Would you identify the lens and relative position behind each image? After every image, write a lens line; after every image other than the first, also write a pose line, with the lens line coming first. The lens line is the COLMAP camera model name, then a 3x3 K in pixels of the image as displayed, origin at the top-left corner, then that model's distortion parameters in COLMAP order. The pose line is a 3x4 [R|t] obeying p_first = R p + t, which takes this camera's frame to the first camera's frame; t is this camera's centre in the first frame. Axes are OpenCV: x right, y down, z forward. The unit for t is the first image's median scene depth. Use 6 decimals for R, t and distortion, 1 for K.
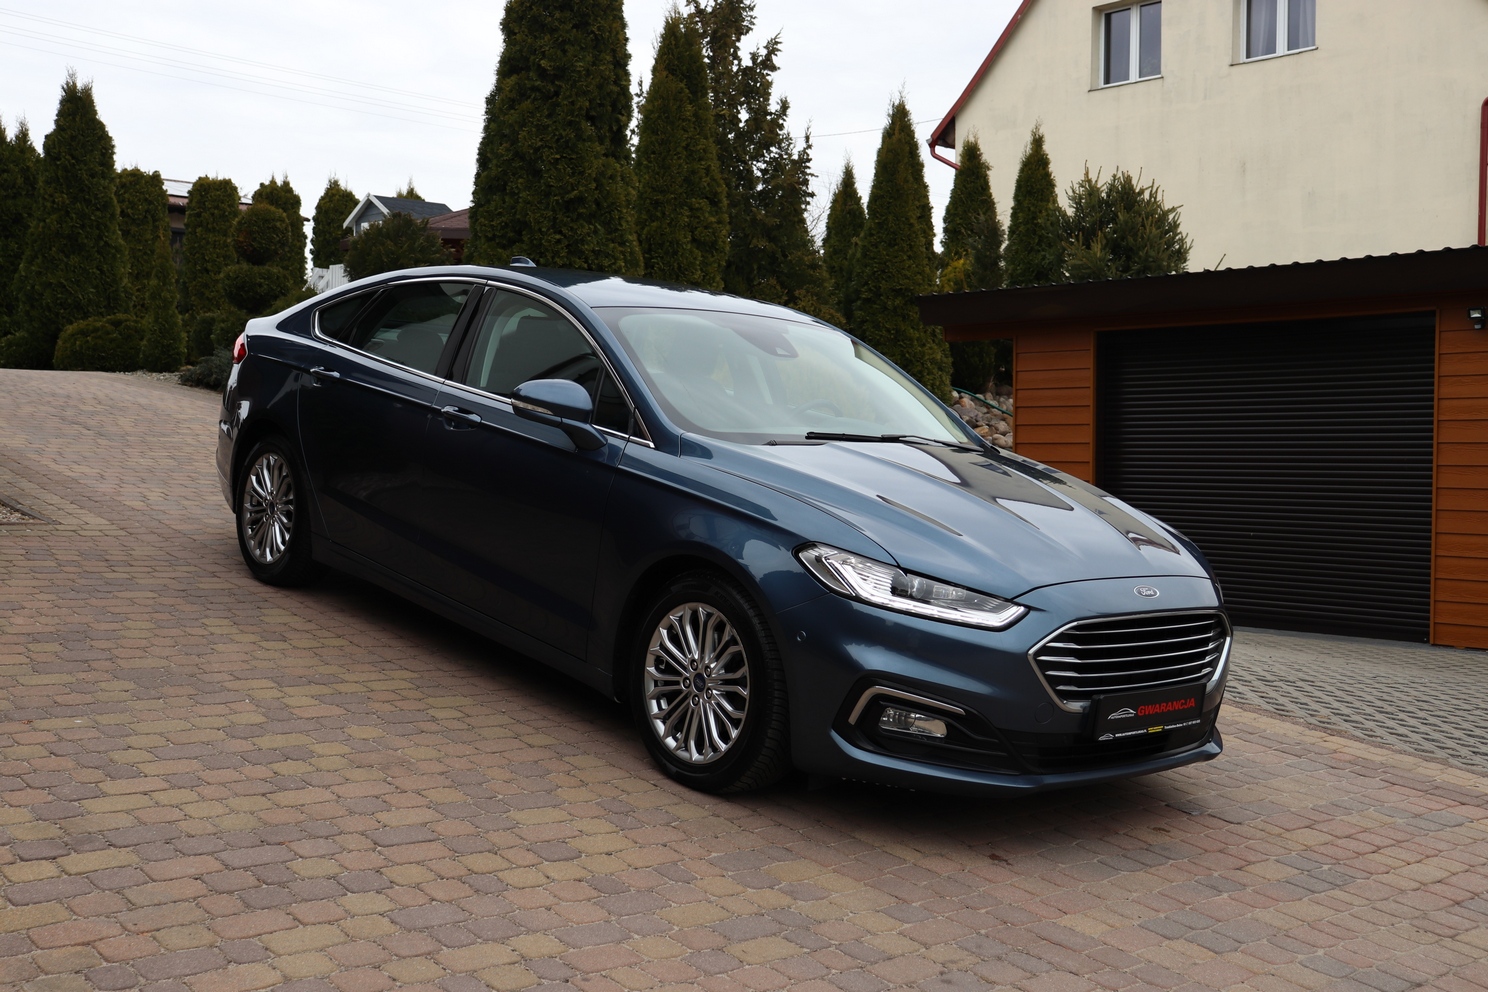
lens RADIAL K [[1629.2, 0, 744.0], [0, 1629.2, 496.0], [0, 0, 1]] dist [-0.102169, 0.333591]
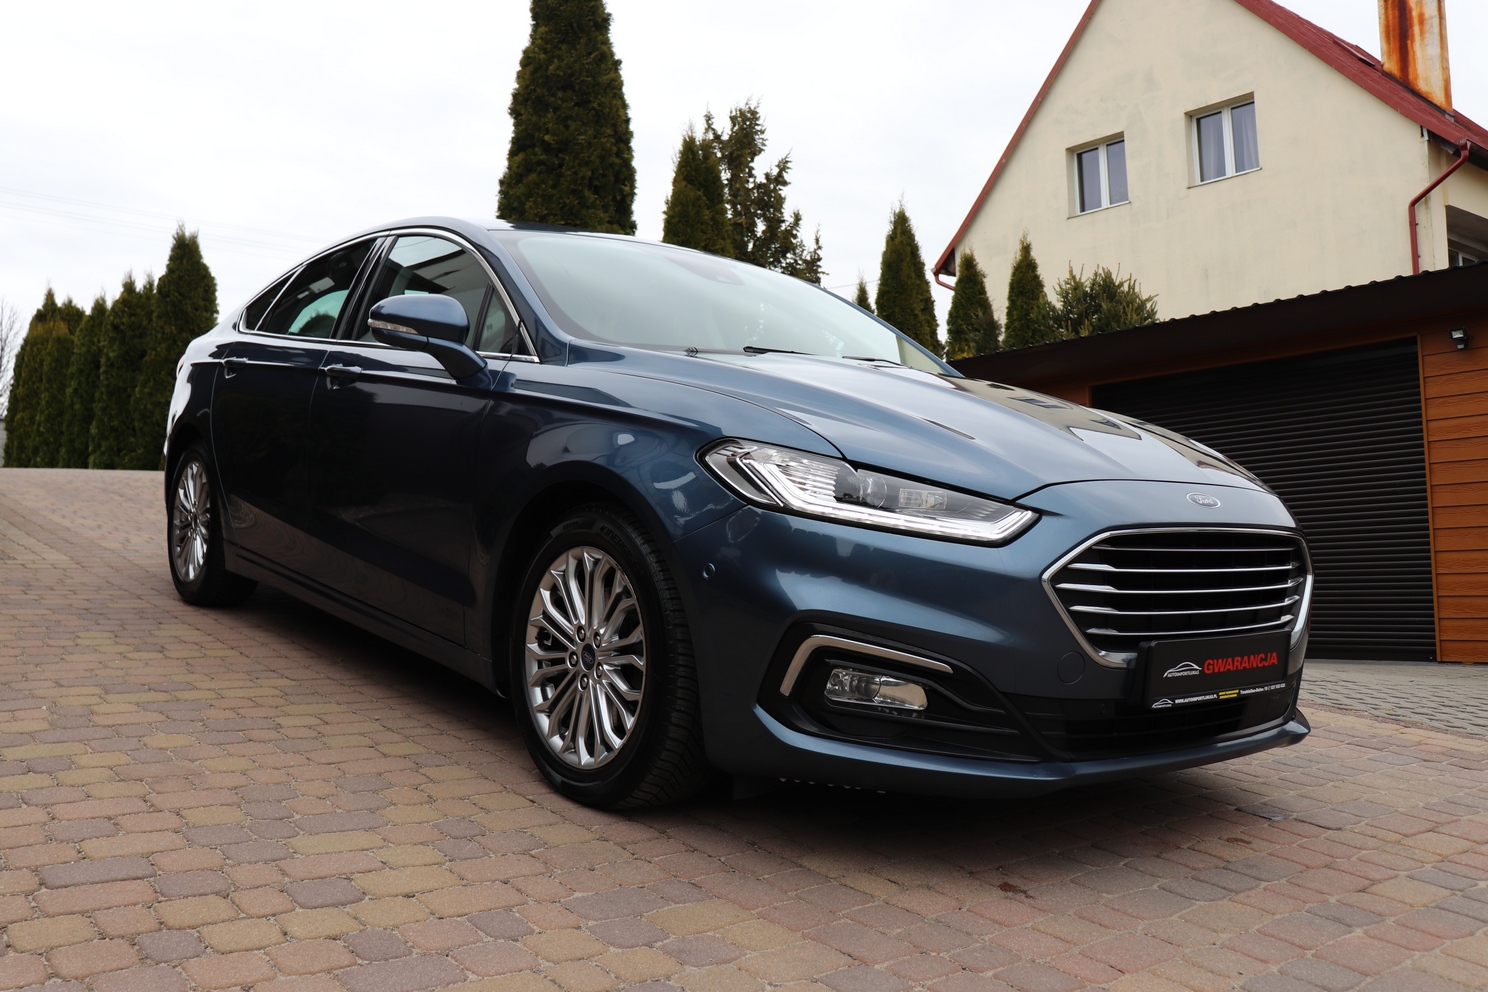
lens RADIAL K [[1317.9, 0, 744.0], [0, 1317.9, 496.0], [0, 0, 1]] dist [-0.161722, 0.208008]
pose [[0.998177, -0.042045, -0.043308, 0.030943], [0.038226, 0.995603, -0.085516, 0.042195], [0.046713, 0.083704, 0.995395, 0.182745]]
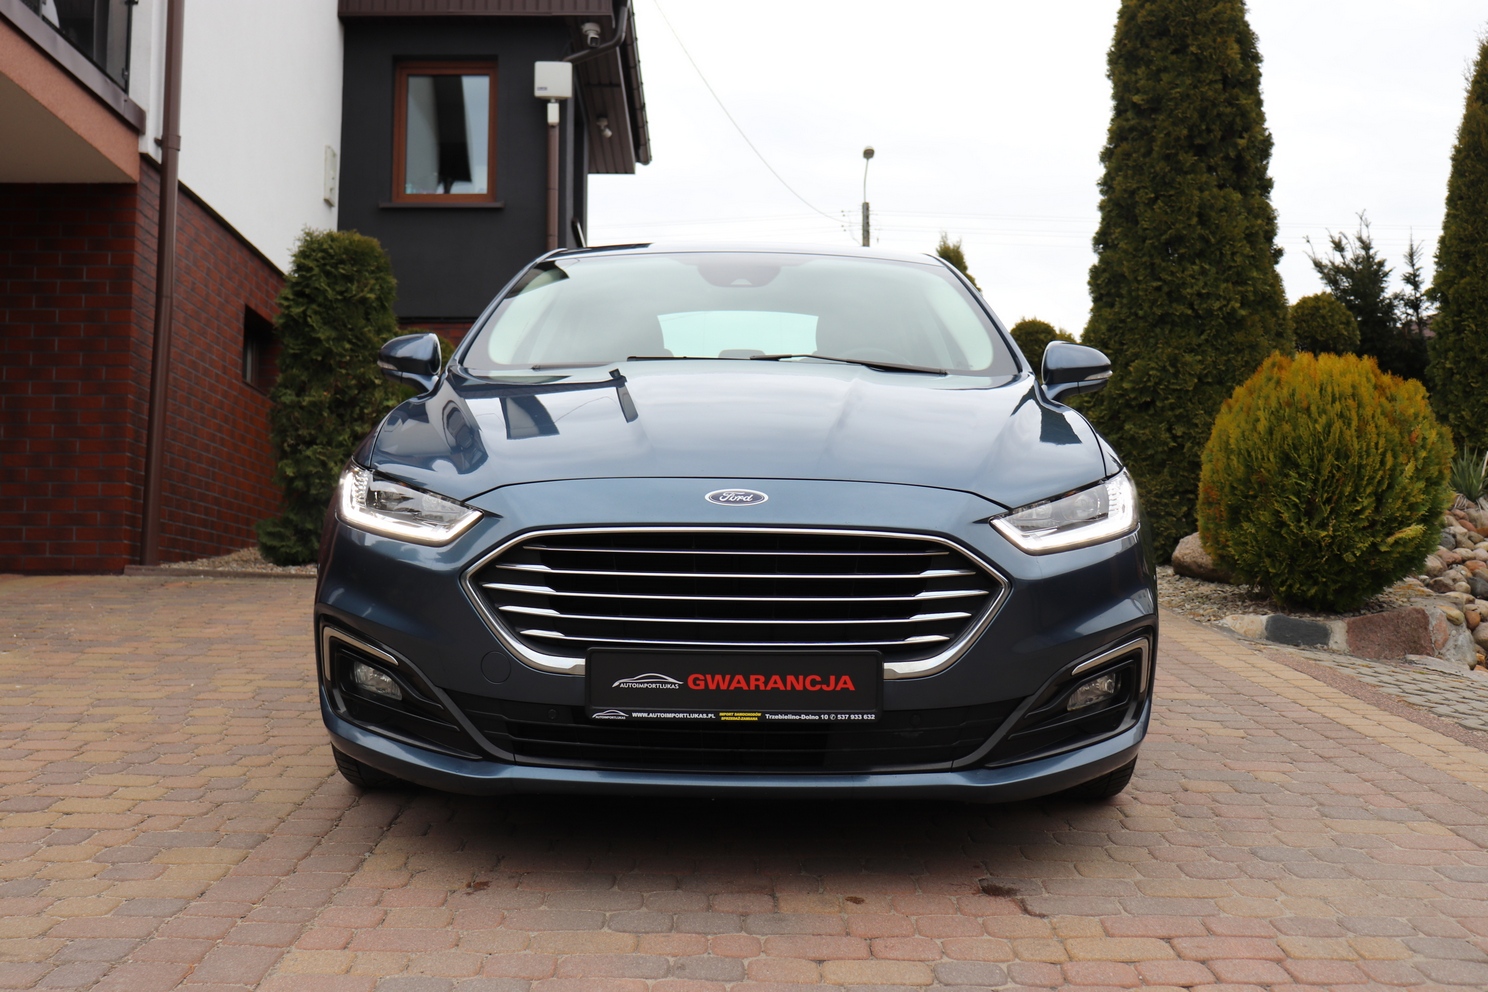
lens RADIAL K [[1565.7, 0, 744.0], [0, 1565.7, 496.0], [0, 0, 1]] dist [-0.087093, 0.184287]
pose [[0.733780, -0.070337, -0.675737, 0.285838], [-0.010827, 0.993289, -0.115148, 0.055483], [0.679301, 0.091810, 0.728094, 0.239344]]
